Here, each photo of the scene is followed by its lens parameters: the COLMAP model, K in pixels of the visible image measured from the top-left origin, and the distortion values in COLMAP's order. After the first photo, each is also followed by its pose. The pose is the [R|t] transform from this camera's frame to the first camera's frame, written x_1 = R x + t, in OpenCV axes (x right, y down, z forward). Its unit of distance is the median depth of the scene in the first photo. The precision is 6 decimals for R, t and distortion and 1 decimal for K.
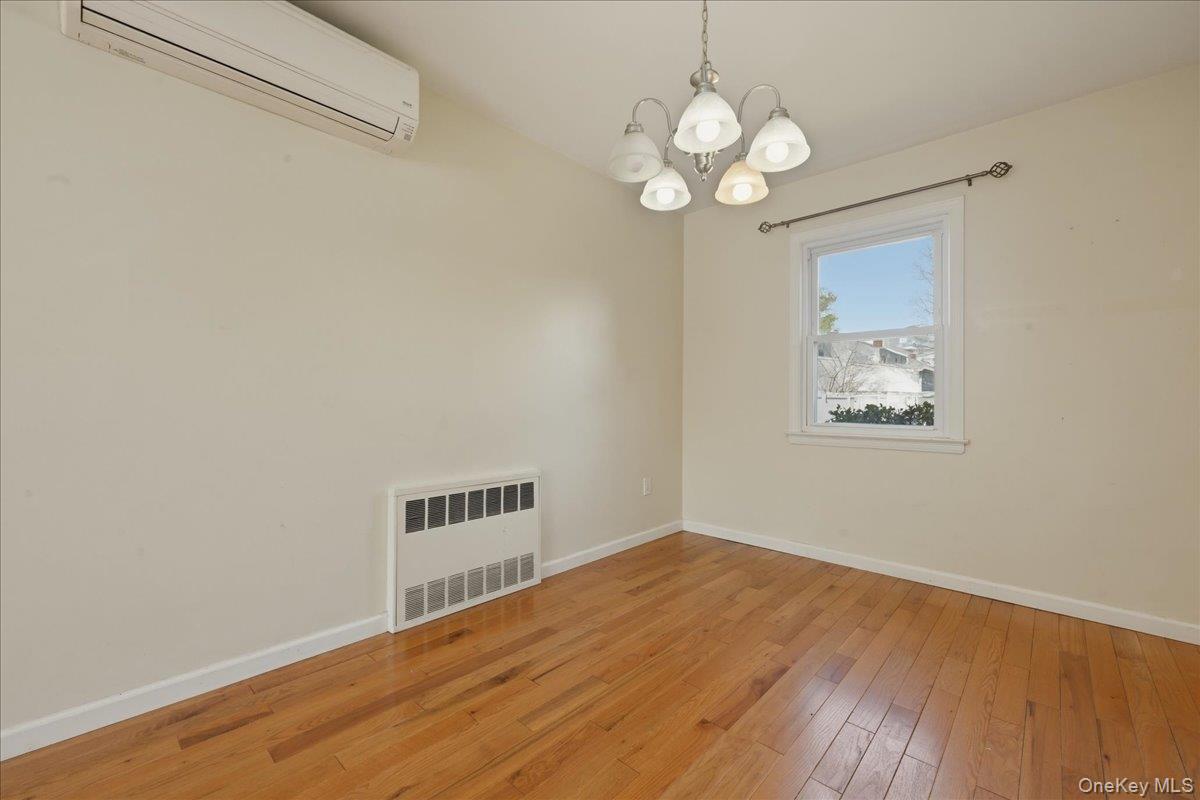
lens RADIAL K [[481.7, 0, 600.1], [0, 481.7, 403.2], [0, 0, 1]] dist [-0.000159, 0.000039]
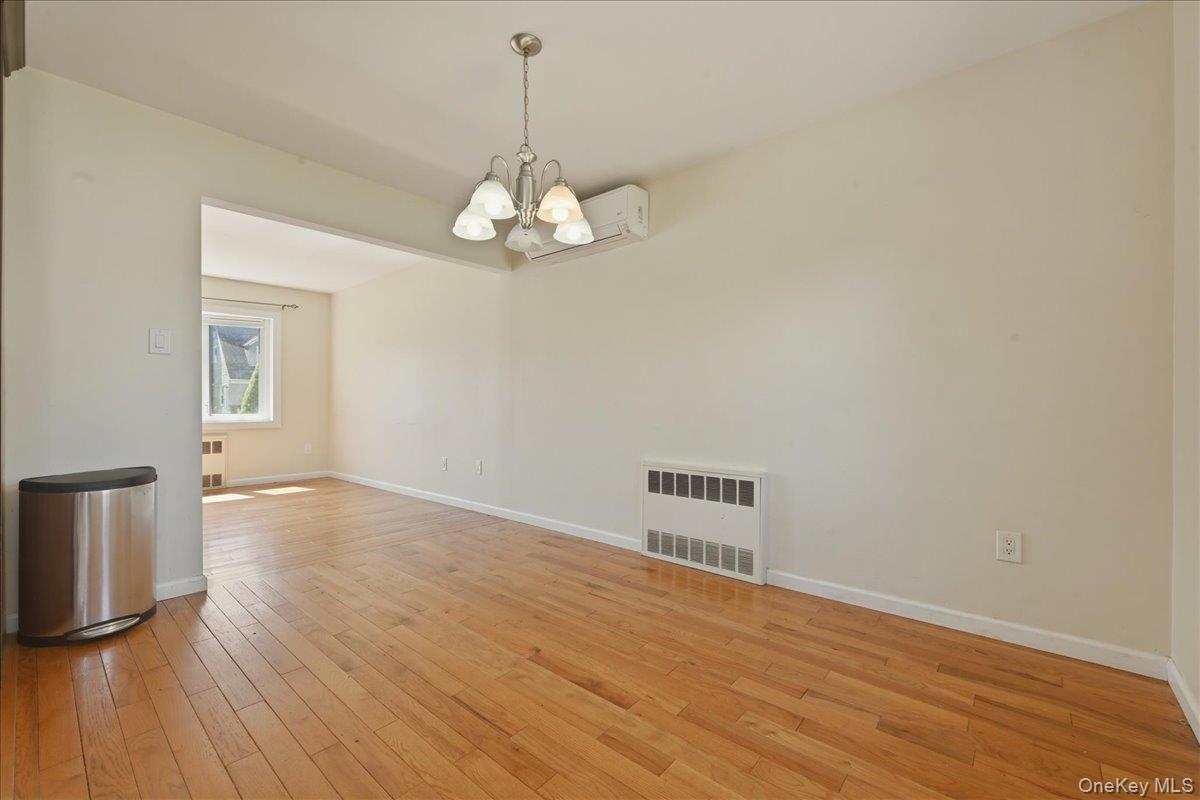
lens RADIAL K [[481.7, 0, 600.1], [0, 481.7, 403.2], [0, 0, 1]] dist [-0.000159, 0.000039]
pose [[0.060652, 0.000862, -0.998159, 0.968095], [-0.001478, 0.999999, 0.000774, -0.003025], [0.998158, 0.001429, 0.060653, 0.691659]]
